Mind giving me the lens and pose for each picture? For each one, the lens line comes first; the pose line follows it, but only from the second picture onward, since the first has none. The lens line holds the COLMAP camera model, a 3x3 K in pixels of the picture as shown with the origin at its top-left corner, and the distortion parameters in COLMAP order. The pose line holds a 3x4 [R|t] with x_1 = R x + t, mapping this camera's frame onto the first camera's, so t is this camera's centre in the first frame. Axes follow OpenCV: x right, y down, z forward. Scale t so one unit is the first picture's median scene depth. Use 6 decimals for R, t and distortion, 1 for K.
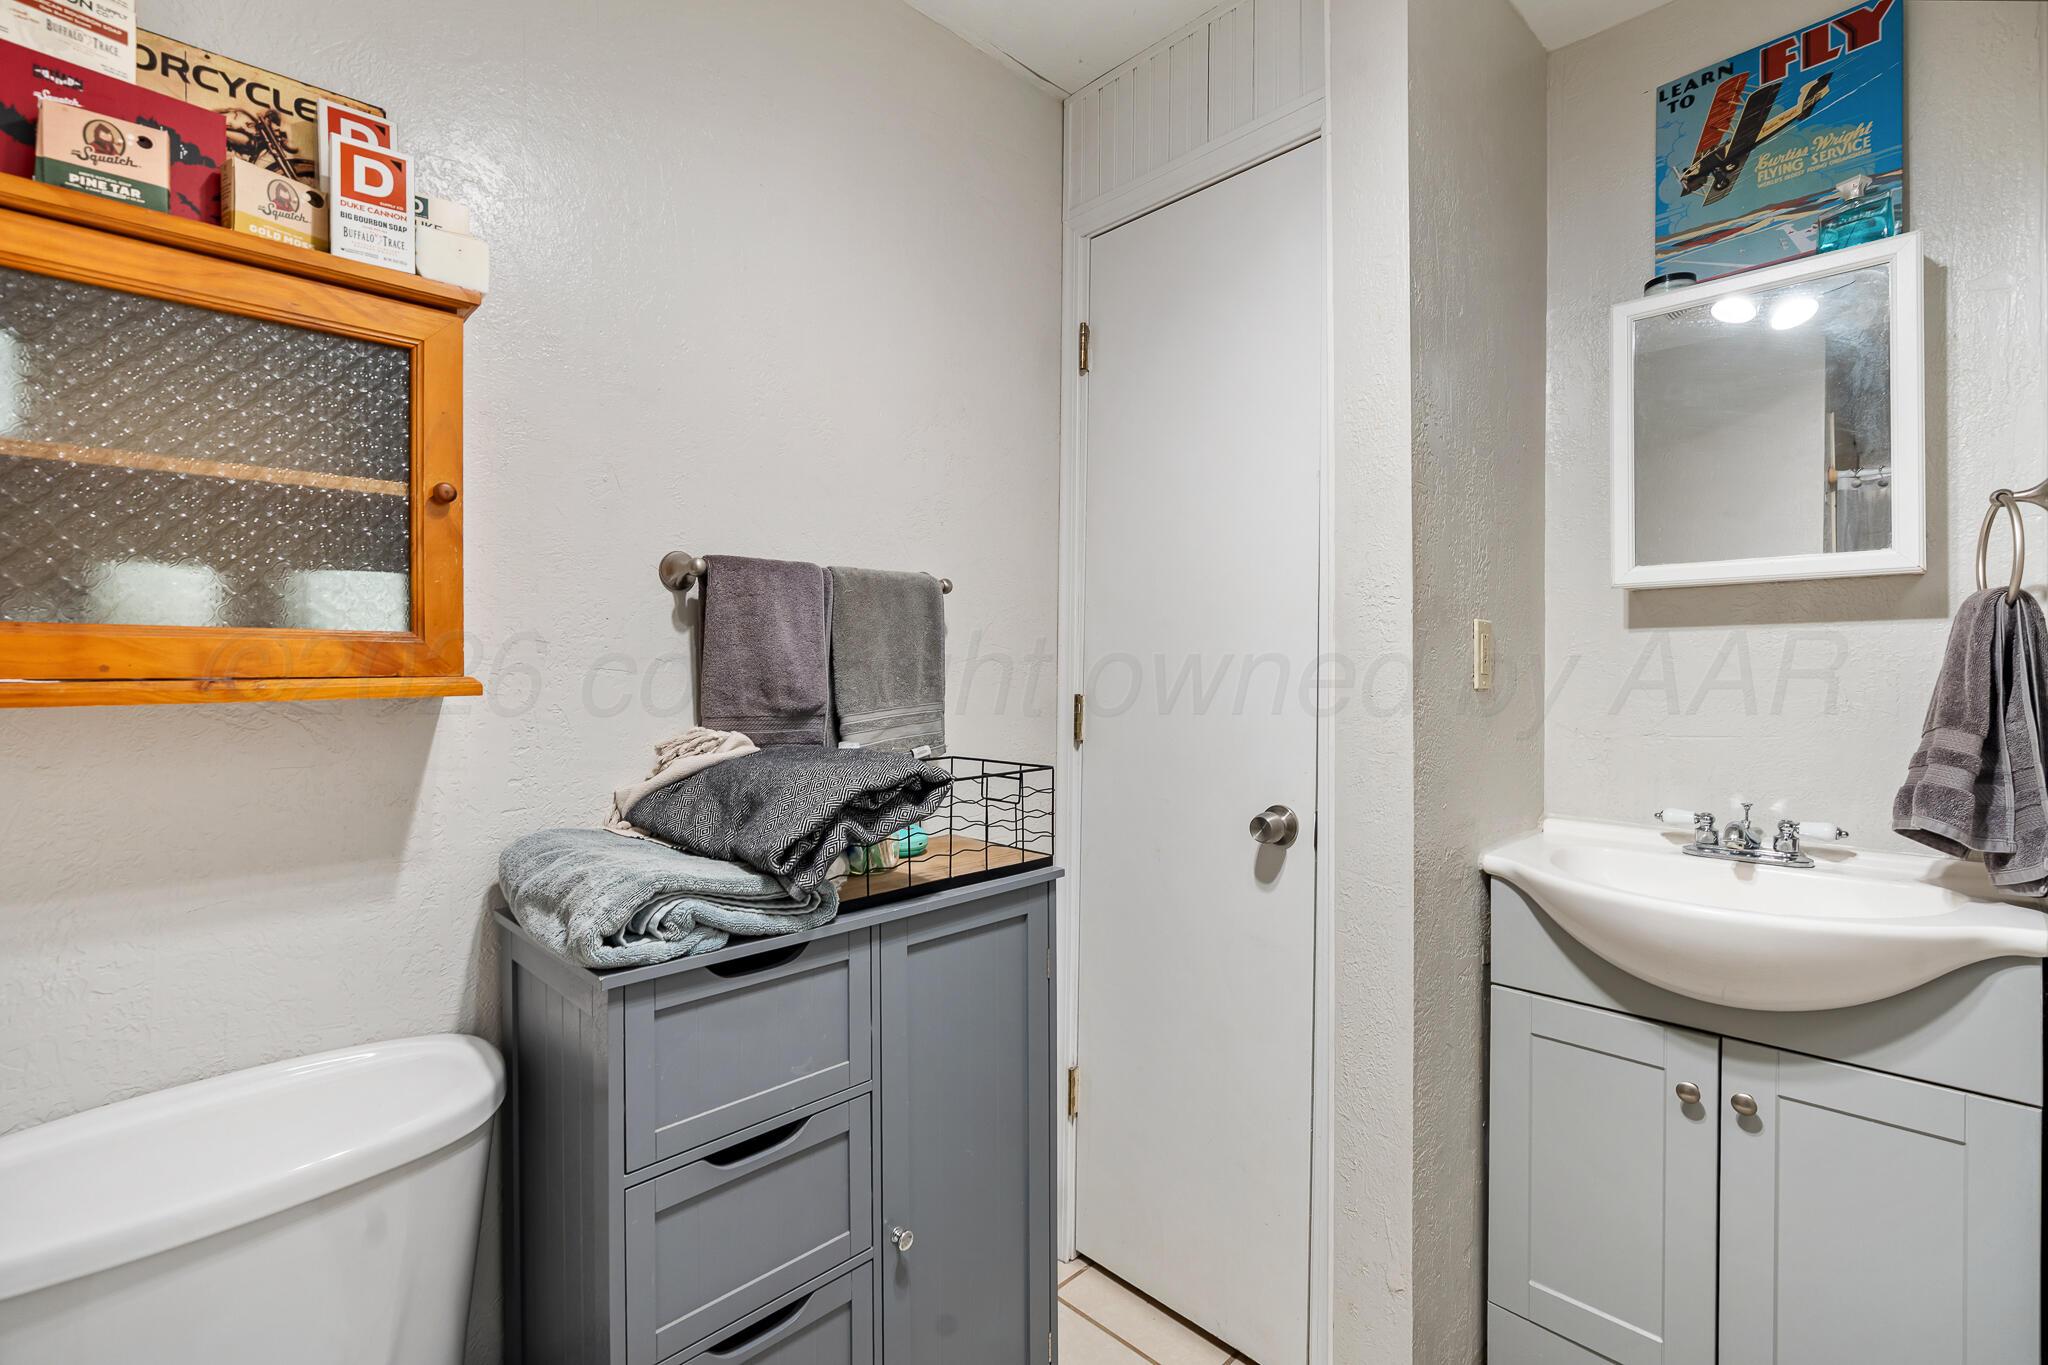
lens RADIAL K [[933.5, 0, 1021.8], [0, 933.5, 672.3], [0, 0, 1]] dist [-0.012256, 0.004374]
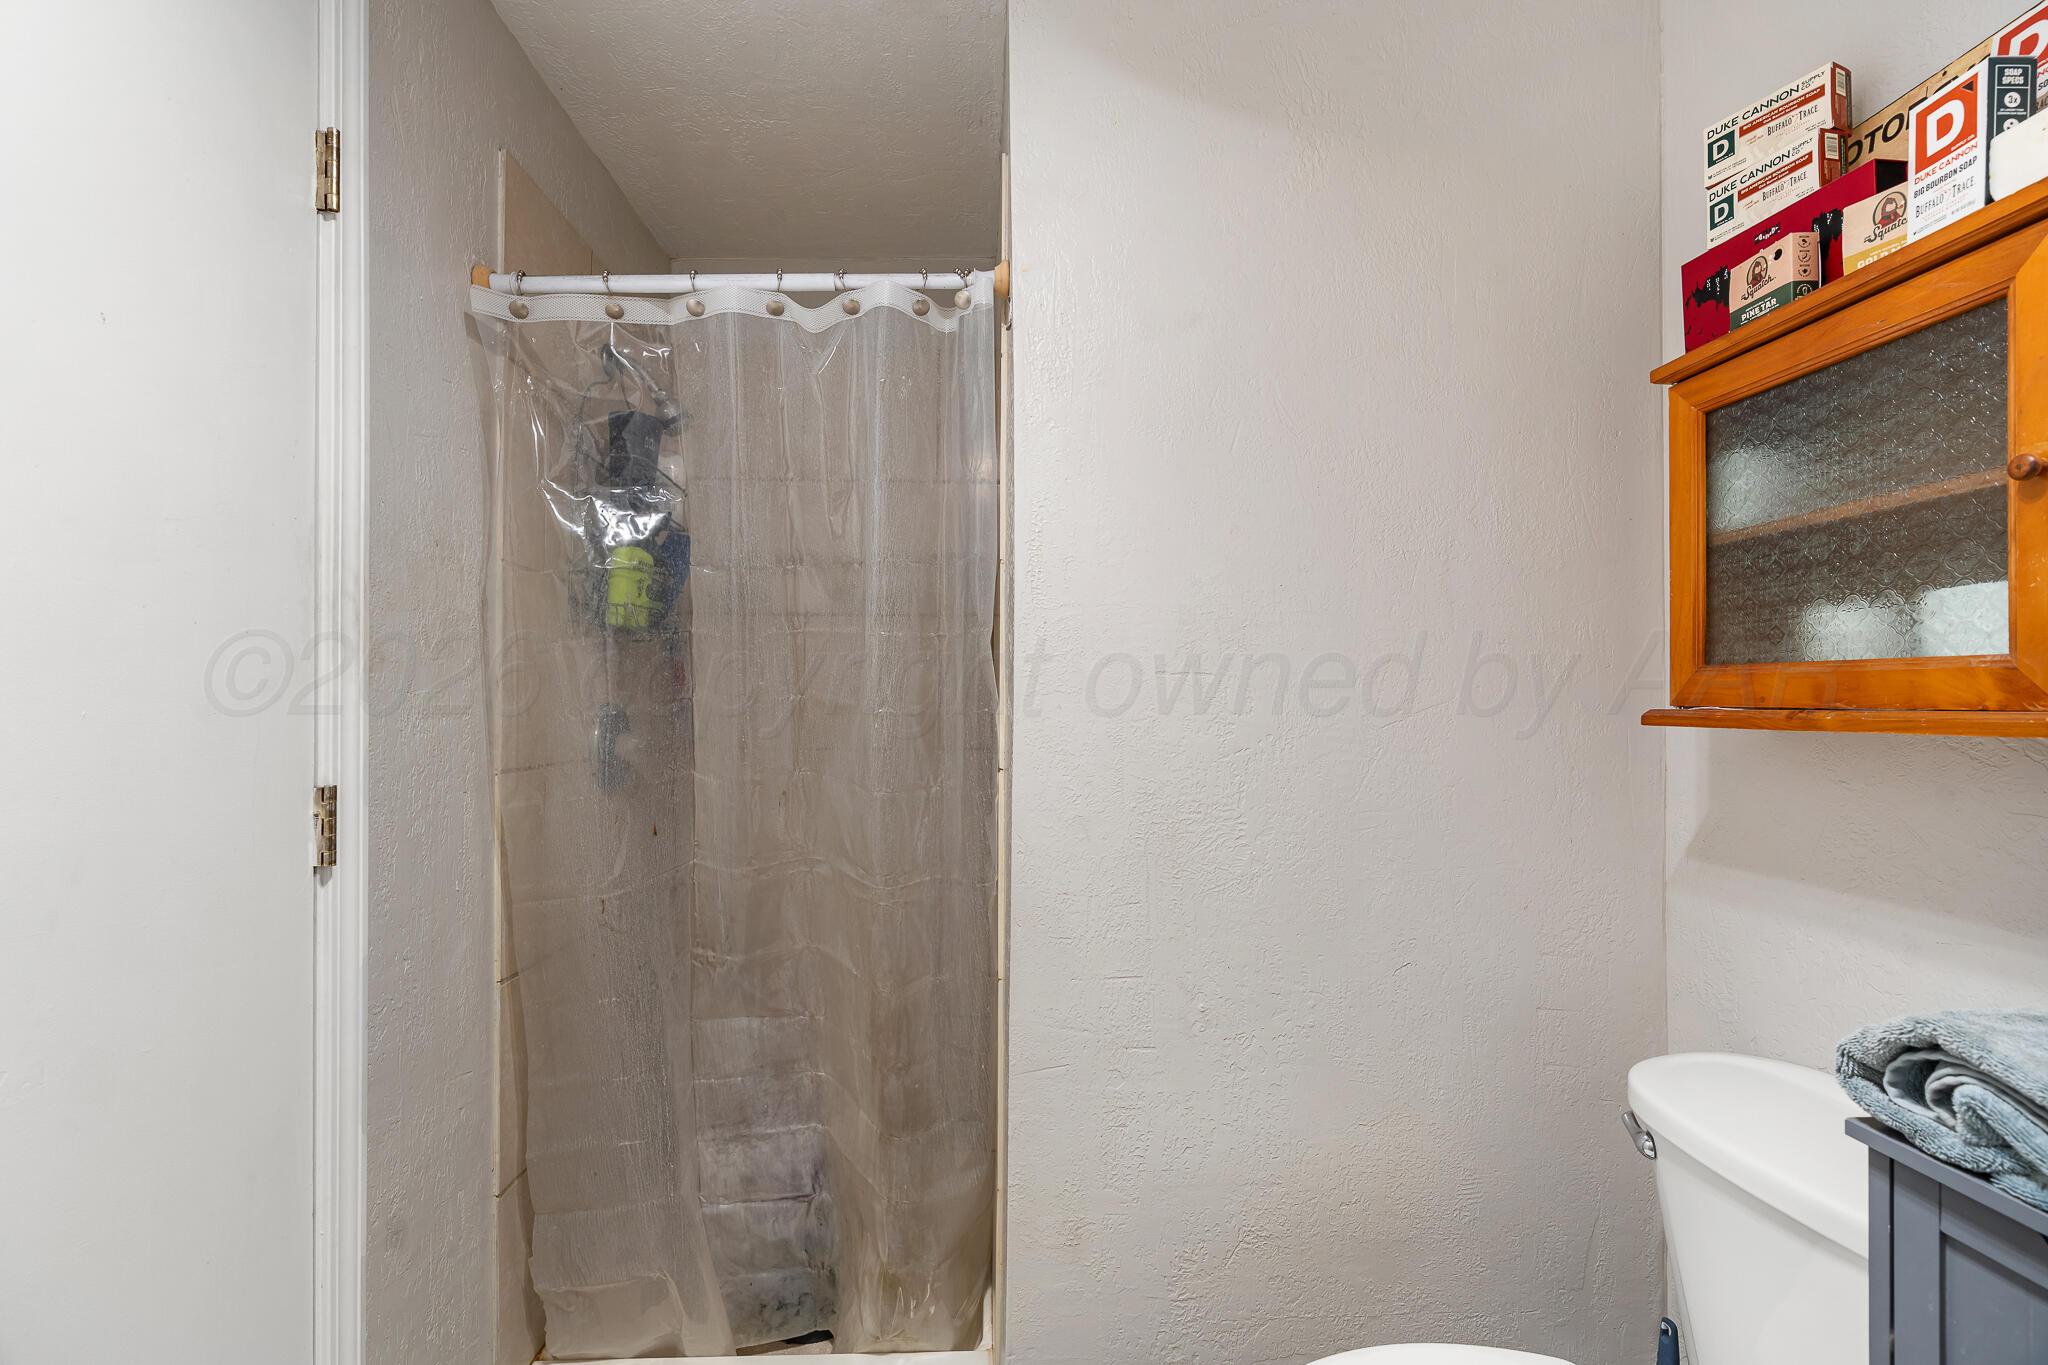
lens RADIAL K [[933.5, 0, 1021.9], [0, 933.5, 694.1], [0, 0, 1]] dist [-0.012256, 0.004374]
pose [[-0.672861, 0.001957, -0.739766, 0.522974], [0.002844, 0.999996, 0.000058, -0.012185], [0.739764, -0.002065, -0.672864, 0.977575]]
